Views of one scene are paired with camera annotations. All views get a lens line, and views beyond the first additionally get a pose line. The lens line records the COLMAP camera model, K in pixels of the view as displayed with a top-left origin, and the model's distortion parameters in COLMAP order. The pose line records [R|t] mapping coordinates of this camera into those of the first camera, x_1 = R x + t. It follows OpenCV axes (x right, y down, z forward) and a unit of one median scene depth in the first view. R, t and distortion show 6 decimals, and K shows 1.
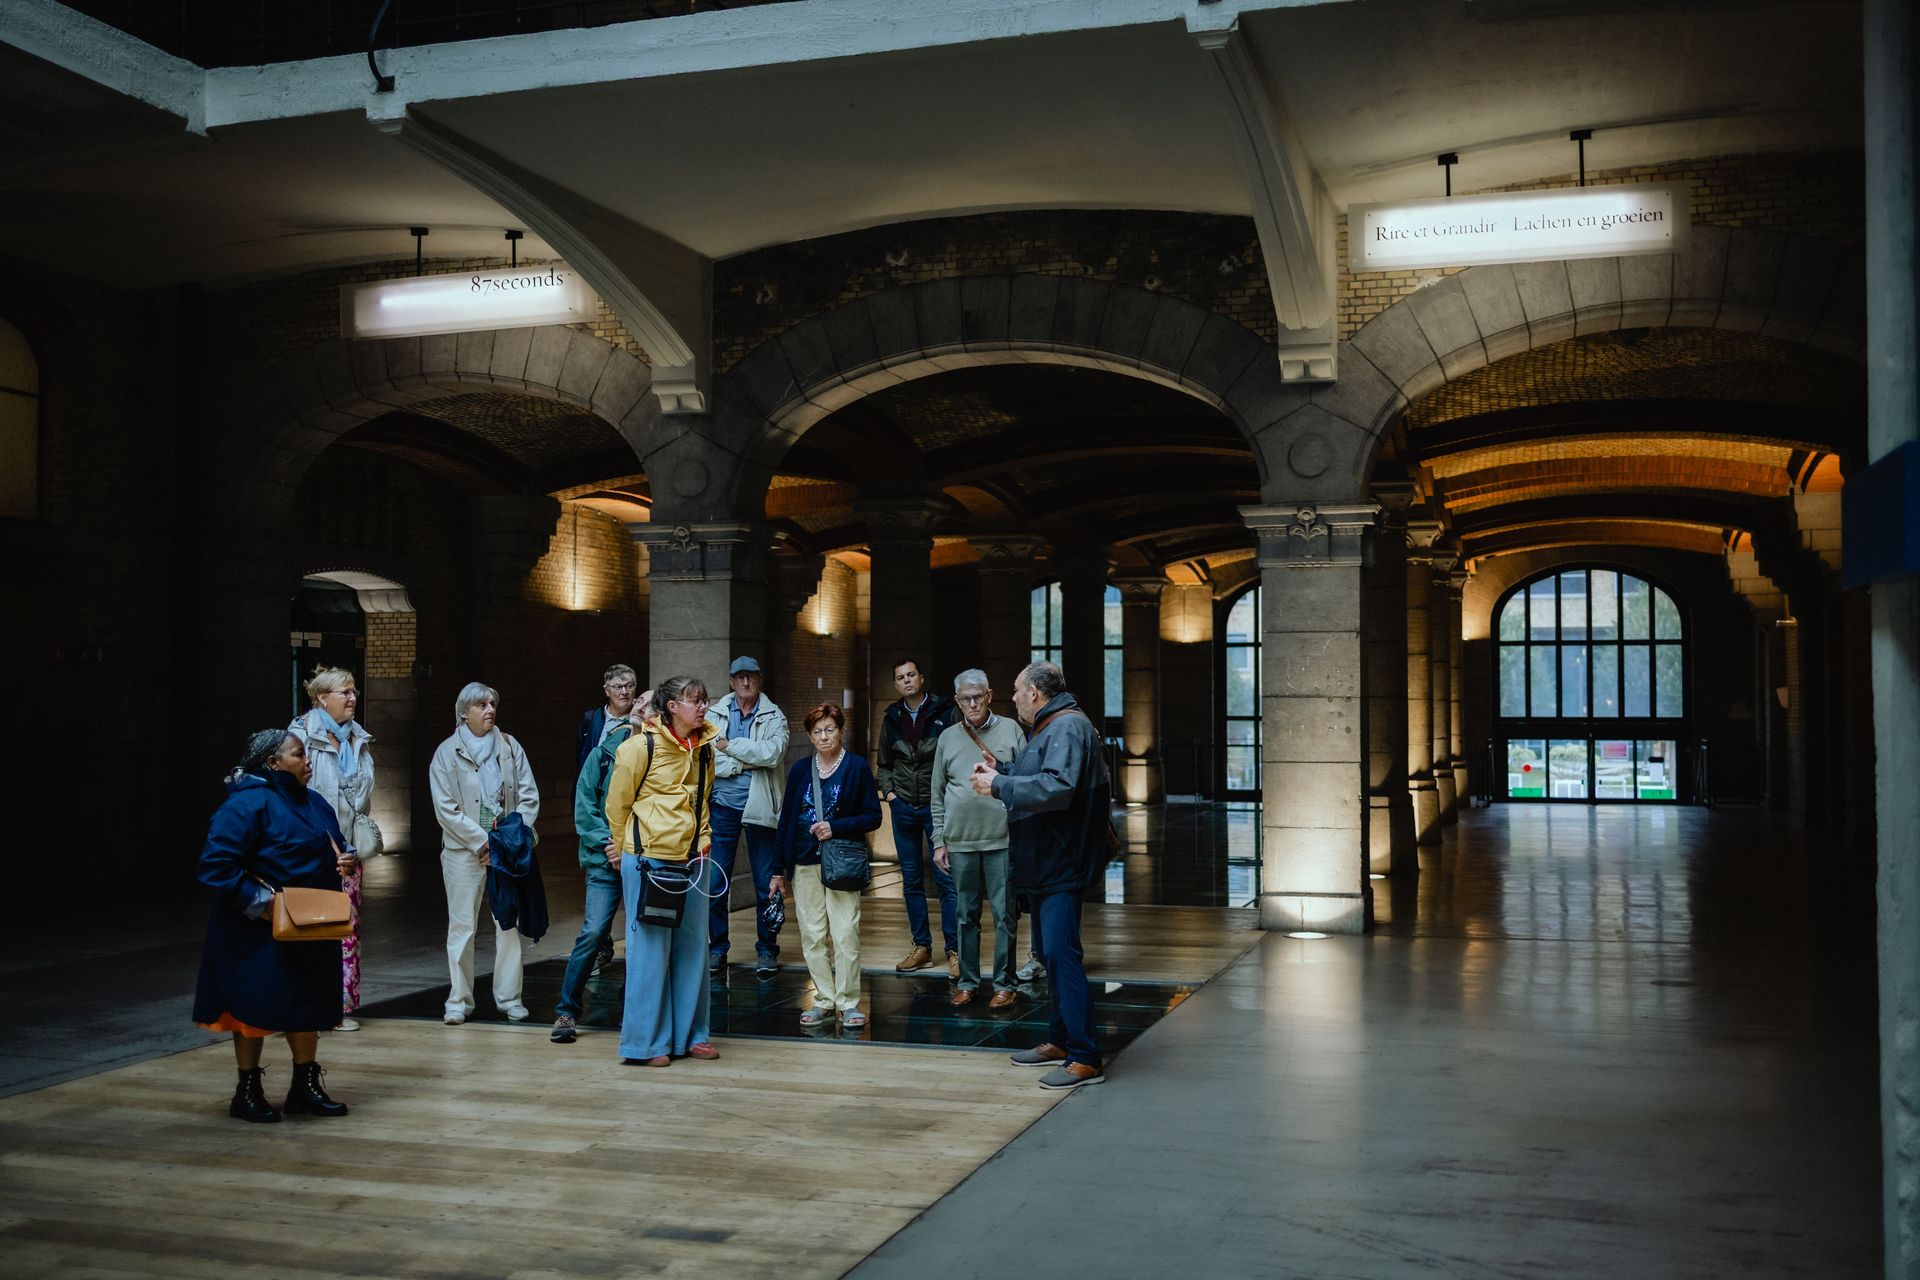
lens RADIAL K [[1907.8, 0, 961.9], [0, 1907.8, 645.4], [0, 0, 1]] dist [0.003303, 0.000000]
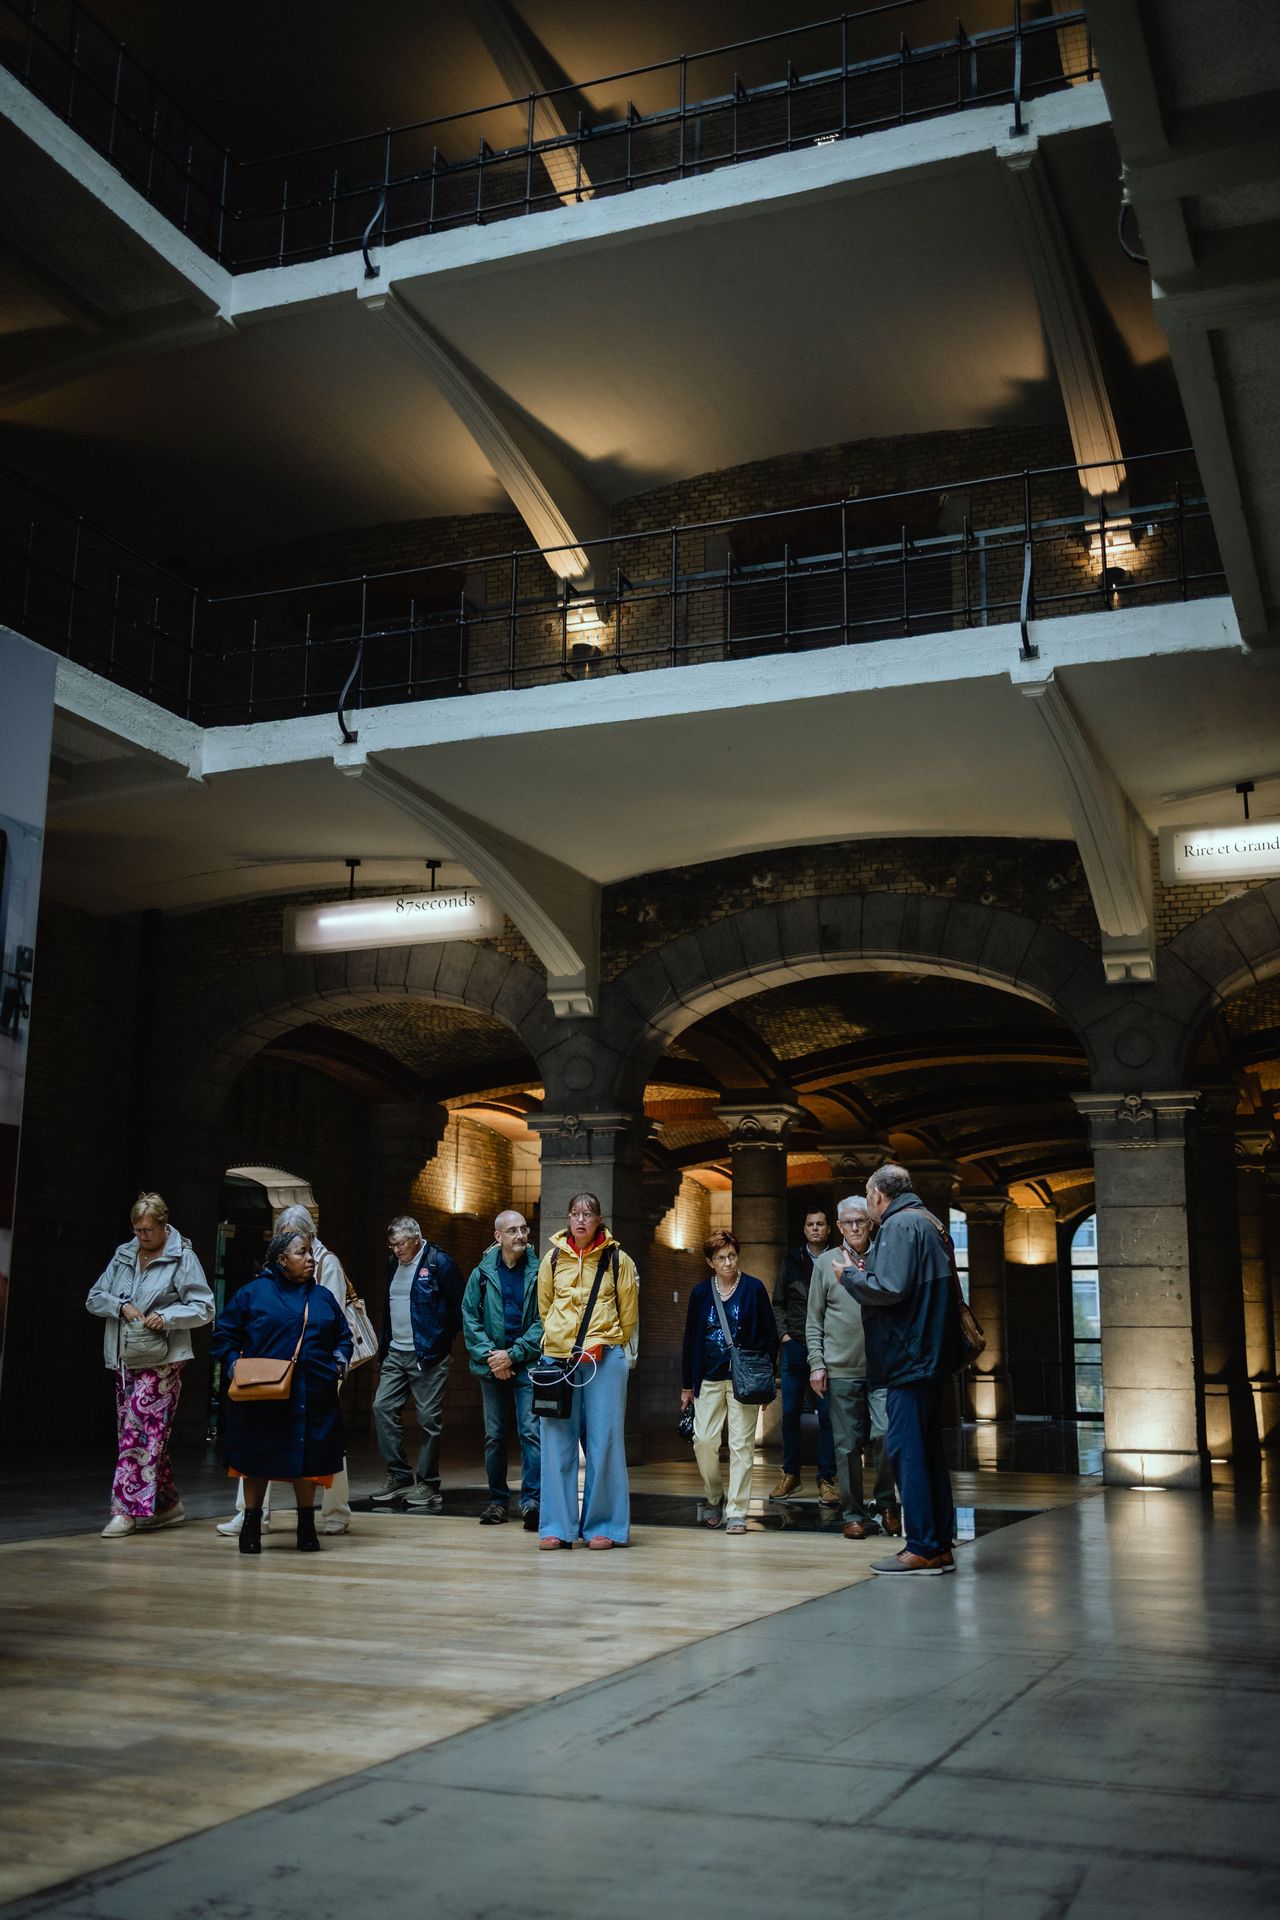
lens RADIAL K [[1907.8, 0, 639.6], [0, 1907.8, 958.6], [0, 0, 1]] dist [0.003303, 0.000000]
pose [[0.996462, -0.006046, -0.083826, -0.011573], [-0.008793, 0.984435, -0.175527, 0.044738], [0.083583, 0.175643, 0.980899, -0.121793]]
